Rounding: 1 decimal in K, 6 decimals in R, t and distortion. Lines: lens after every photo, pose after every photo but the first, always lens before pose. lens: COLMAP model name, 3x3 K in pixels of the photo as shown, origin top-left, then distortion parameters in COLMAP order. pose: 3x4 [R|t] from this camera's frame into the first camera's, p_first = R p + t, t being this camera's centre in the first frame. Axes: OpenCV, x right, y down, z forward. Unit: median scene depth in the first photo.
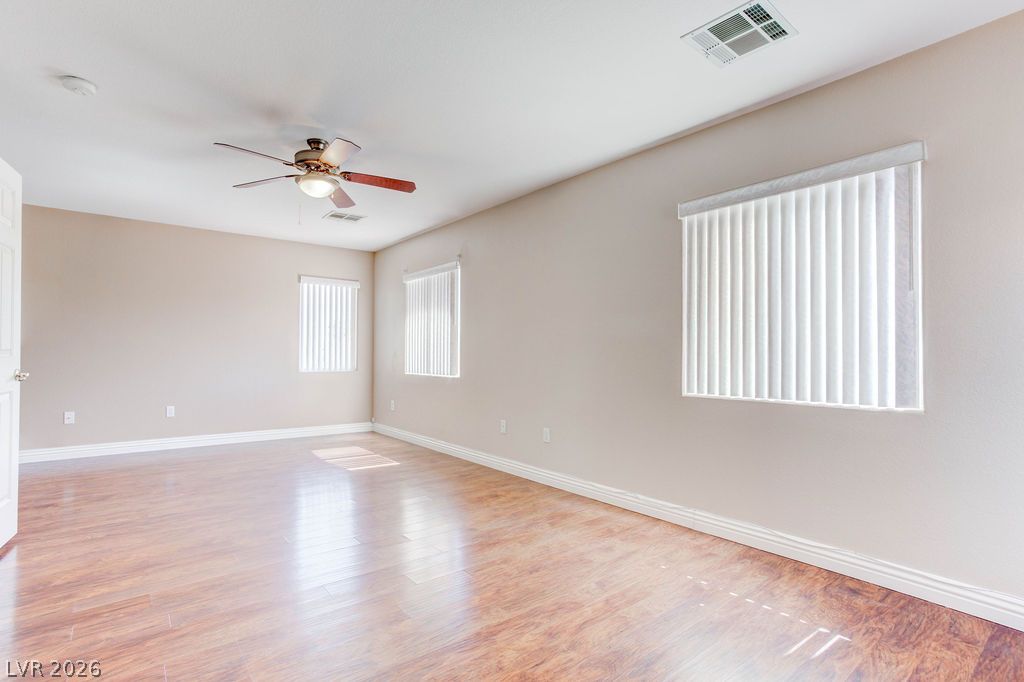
lens RADIAL K [[501.3, 0, 515.0], [0, 501.3, 353.5], [0, 0, 1]] dist [-0.060085, 0.036701]
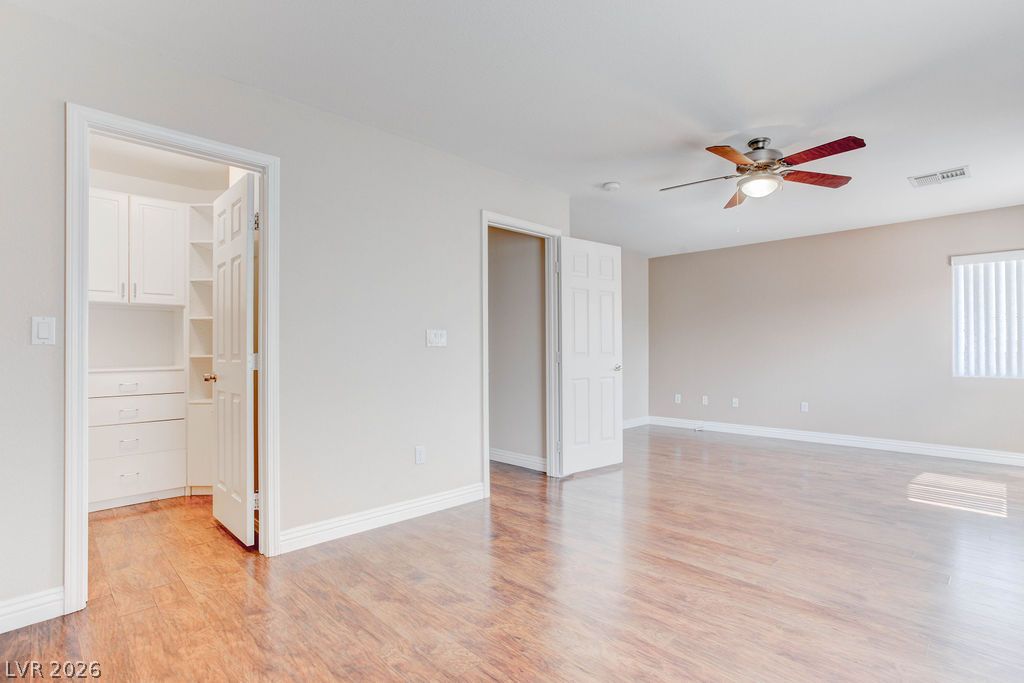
lens RADIAL K [[501.3, 0, 515.0], [0, 501.3, 354.0], [0, 0, 1]] dist [-0.060085, 0.036701]
pose [[0.087153, -0.003078, -0.996190, 0.507766], [0.002441, 0.999993, -0.002876, 0.002337], [0.996192, -0.002181, 0.087160, 0.390877]]
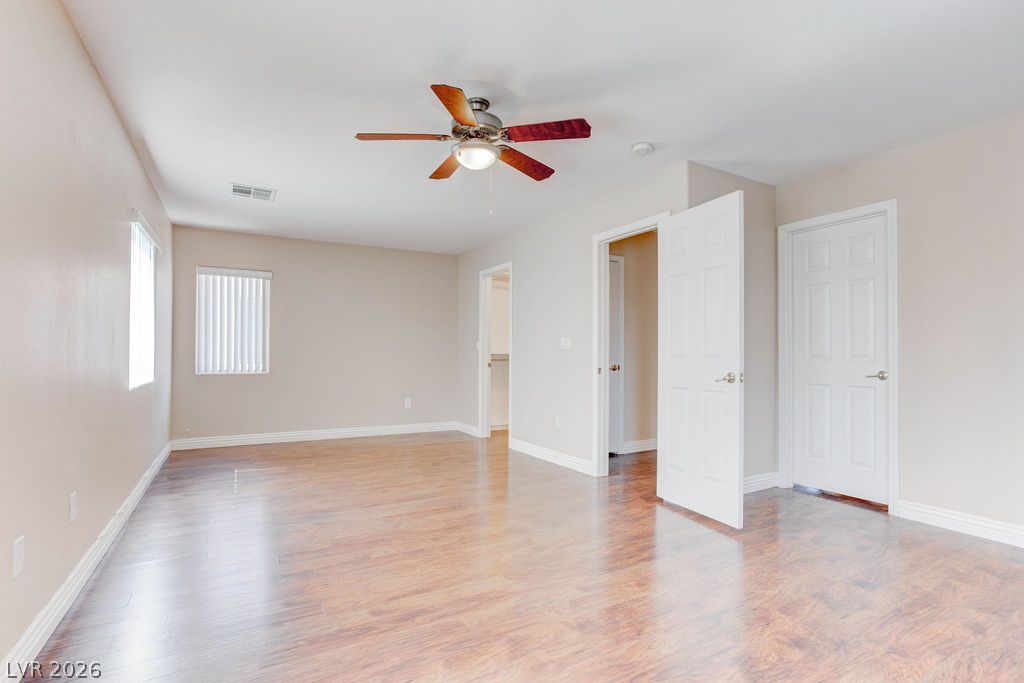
lens RADIAL K [[501.3, 0, 515.0], [0, 501.3, 354.0], [0, 0, 1]] dist [-0.060085, 0.036701]
pose [[-0.983909, -0.012268, 0.178249, -0.575256], [-0.011520, 0.999920, 0.005230, -0.007916], [-0.178298, 0.003092, -0.983972, 1.689659]]
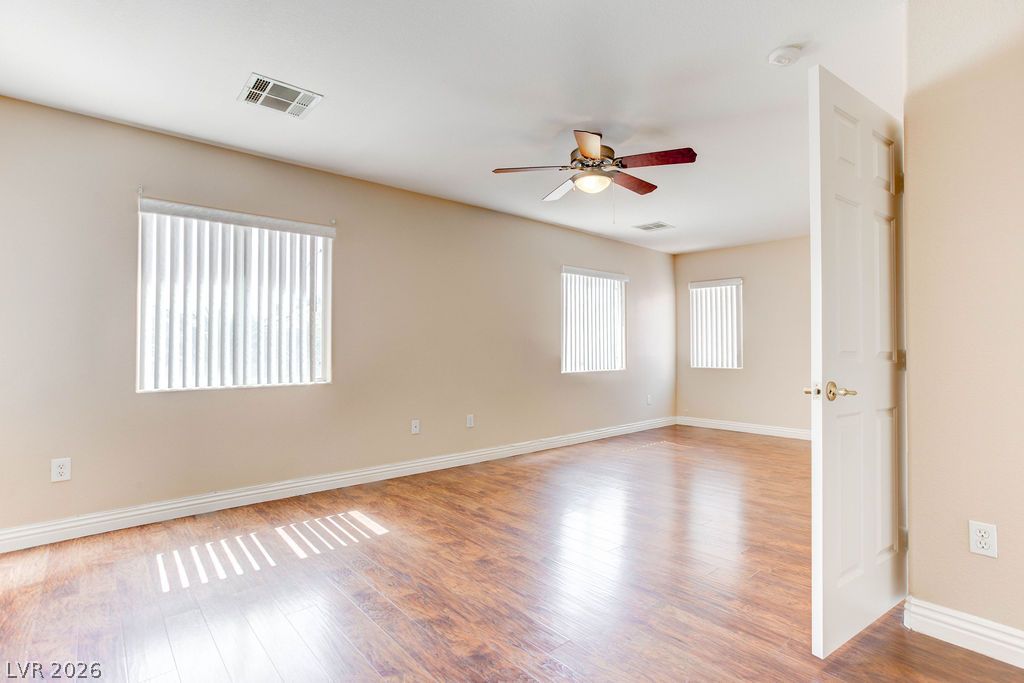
lens RADIAL K [[494.9, 0, 513.2], [0, 494.9, 346.6], [0, 0, 1]] dist [-0.050443, 0.026504]
pose [[-0.025747, -0.012828, 0.999586, -1.283884], [-0.006379, 0.999899, 0.012667, -0.028509], [-0.999648, -0.006051, -0.025826, 1.104147]]
